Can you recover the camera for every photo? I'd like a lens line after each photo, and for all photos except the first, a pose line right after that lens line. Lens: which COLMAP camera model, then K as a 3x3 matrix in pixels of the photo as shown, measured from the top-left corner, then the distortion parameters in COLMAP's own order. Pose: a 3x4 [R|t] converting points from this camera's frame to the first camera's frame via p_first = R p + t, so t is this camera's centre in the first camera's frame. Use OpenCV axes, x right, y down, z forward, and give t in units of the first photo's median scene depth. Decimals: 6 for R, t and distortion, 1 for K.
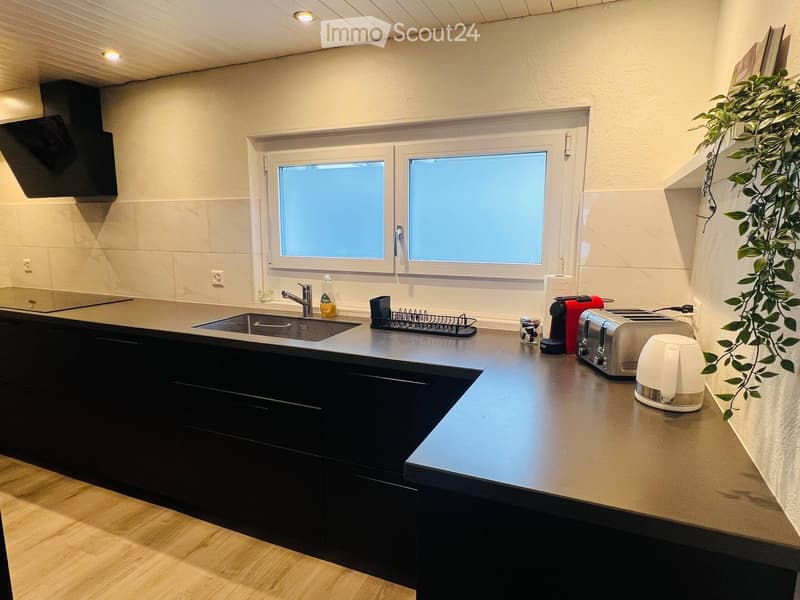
lens RADIAL K [[499.4, 0, 400.0], [0, 499.4, 300.0], [0, 0, 1]] dist [-0.000721, 0.001683]
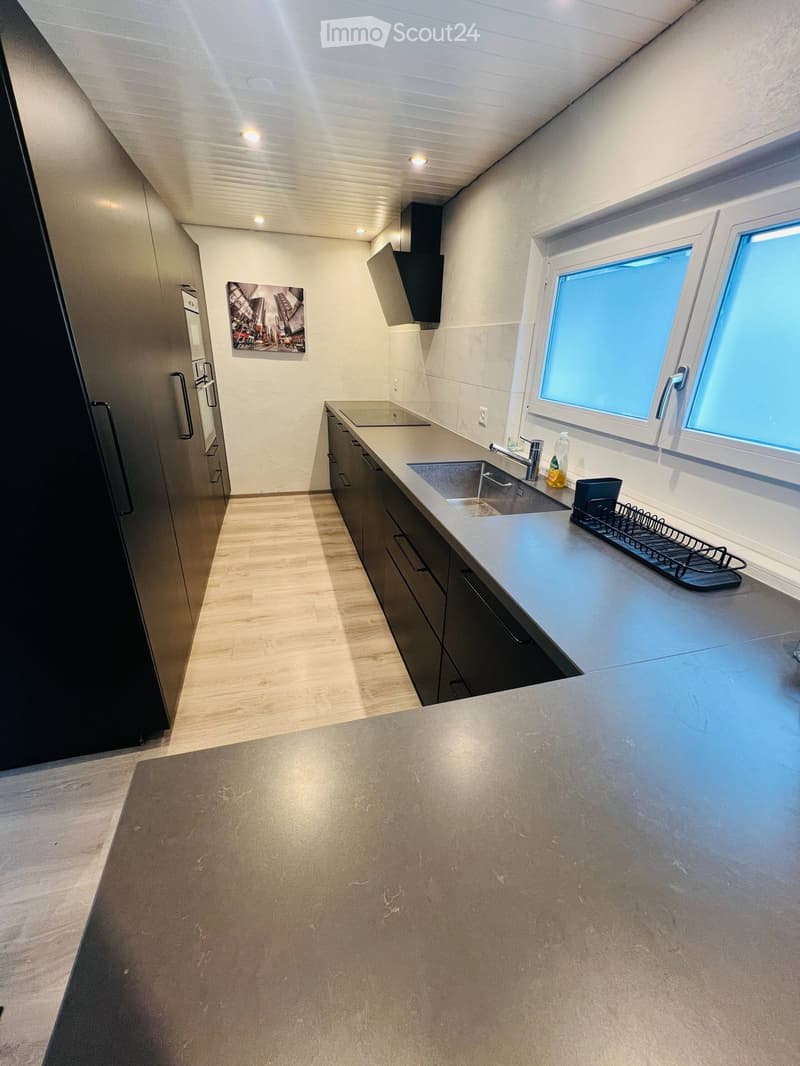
lens RADIAL K [[432.9, 0, 395.6], [0, 432.9, 535.6], [0, 0, 1]] dist [0.000611, 0.000019]
pose [[0.624994, 0.330333, -0.707292, 0.208855], [-0.146634, 0.939605, 0.309260, -0.068410], [0.766734, -0.089573, 0.635685, 0.381584]]
